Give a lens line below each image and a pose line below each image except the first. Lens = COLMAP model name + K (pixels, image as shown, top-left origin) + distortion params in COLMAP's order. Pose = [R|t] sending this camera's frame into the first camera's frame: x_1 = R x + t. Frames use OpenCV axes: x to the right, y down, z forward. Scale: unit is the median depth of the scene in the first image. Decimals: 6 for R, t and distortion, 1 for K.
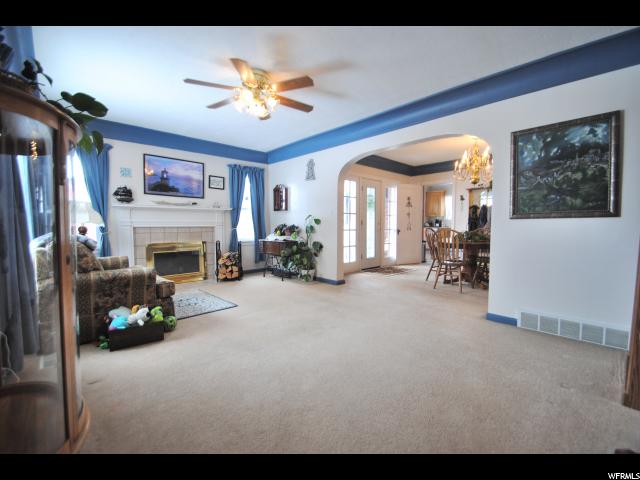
lens RADIAL K [[284.9, 0, 319.2], [0, 284.9, 239.3], [0, 0, 1]] dist [0.002294, -0.000129]
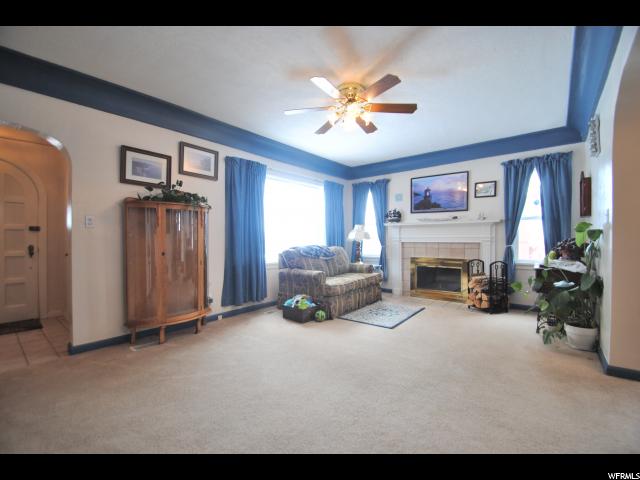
lens RADIAL K [[284.9, 0, 317.6], [0, 284.9, 237.4], [0, 0, 1]] dist [0.002294, -0.000129]
pose [[0.109100, -0.006267, -0.994011, 0.435019], [-0.048247, 0.998768, -0.011593, -0.028628], [0.992859, 0.049223, 0.108664, 0.460010]]
